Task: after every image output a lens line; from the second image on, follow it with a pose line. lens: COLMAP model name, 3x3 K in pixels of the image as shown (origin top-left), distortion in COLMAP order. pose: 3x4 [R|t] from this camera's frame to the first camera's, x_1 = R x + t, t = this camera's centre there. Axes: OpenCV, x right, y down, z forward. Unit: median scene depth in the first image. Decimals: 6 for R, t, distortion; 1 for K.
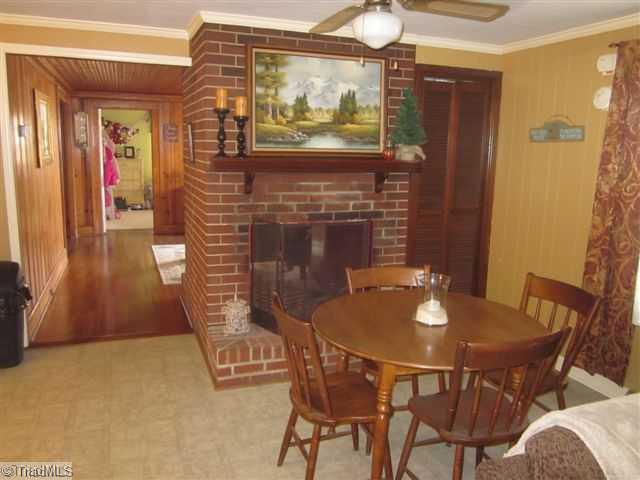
lens RADIAL K [[532.1, 0, 320.0], [0, 532.1, 240.0], [0, 0, 1]] dist [-0.015426, -0.008822]
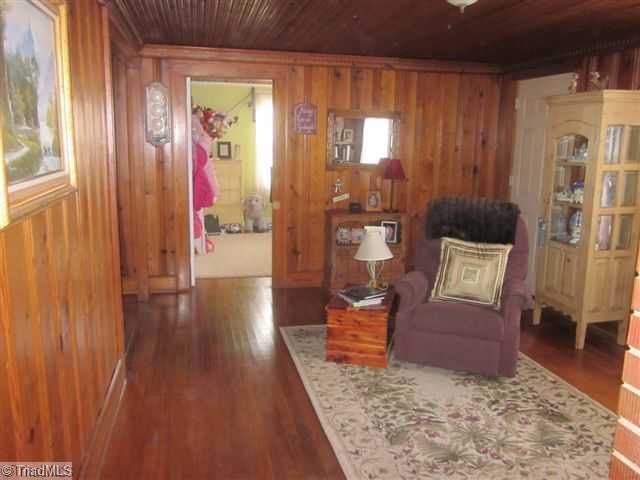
lens RADIAL K [[532.1, 0, 320.0], [0, 532.1, 240.0], [0, 0, 1]] dist [-0.015426, -0.008822]
pose [[0.991392, 0.017864, -0.129702, -0.146334], [-0.016482, 0.999796, 0.011717, -0.059309], [0.129885, -0.009478, 0.991484, 0.332340]]
